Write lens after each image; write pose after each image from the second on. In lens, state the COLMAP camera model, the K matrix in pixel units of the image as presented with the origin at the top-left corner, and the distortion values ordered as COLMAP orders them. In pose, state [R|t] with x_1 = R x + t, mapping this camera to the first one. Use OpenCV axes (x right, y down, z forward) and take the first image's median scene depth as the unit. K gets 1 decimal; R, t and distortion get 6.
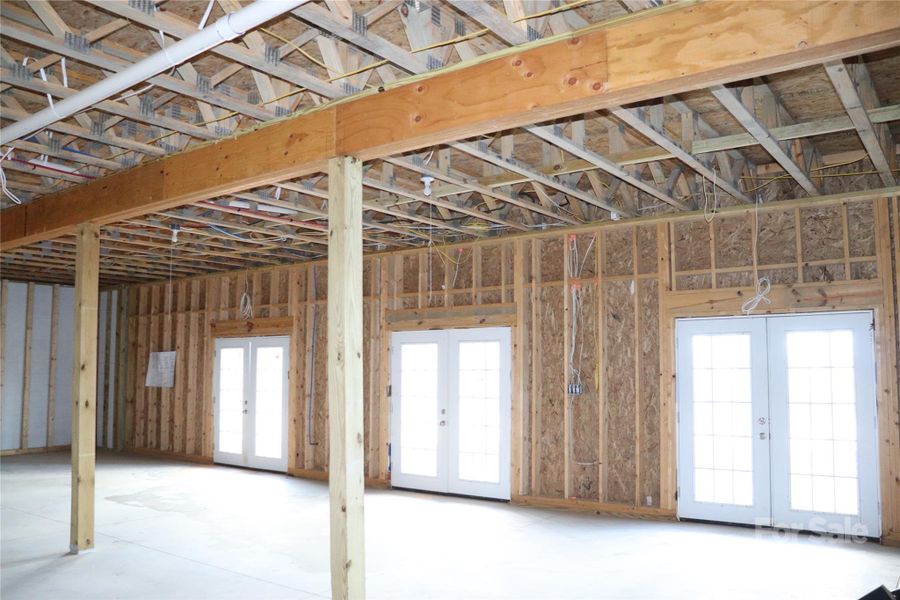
lens RADIAL K [[739.4, 0, 448.7], [0, 739.4, 309.3], [0, 0, 1]] dist [-0.166775, 0.142287]
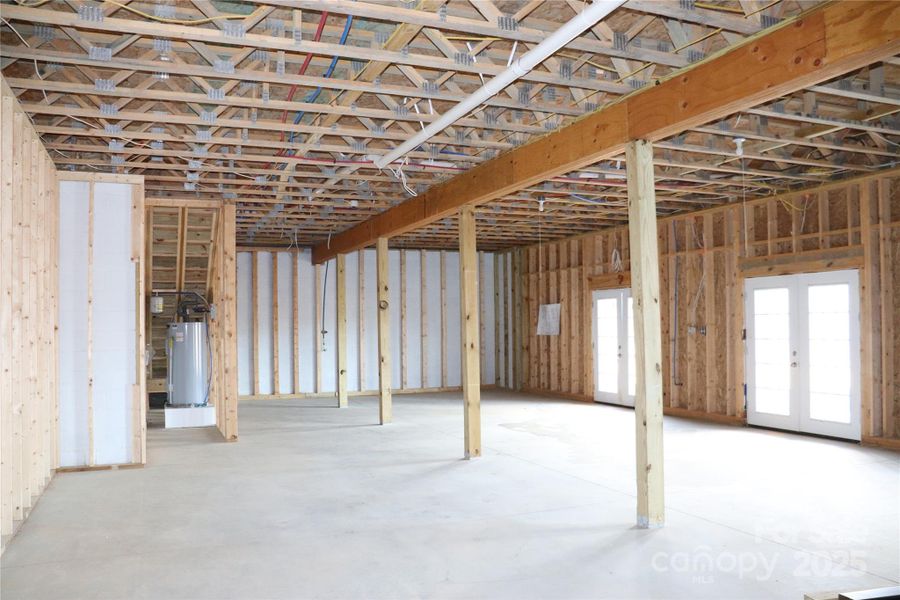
lens RADIAL K [[739.4, 0, 456.6], [0, 739.4, 300.9], [0, 0, 1]] dist [-0.166775, 0.142287]
pose [[0.859194, -0.027853, -0.510891, 0.108969], [0.056213, 0.997611, 0.040148, -0.002541], [0.508552, -0.063214, 0.858708, -0.111895]]
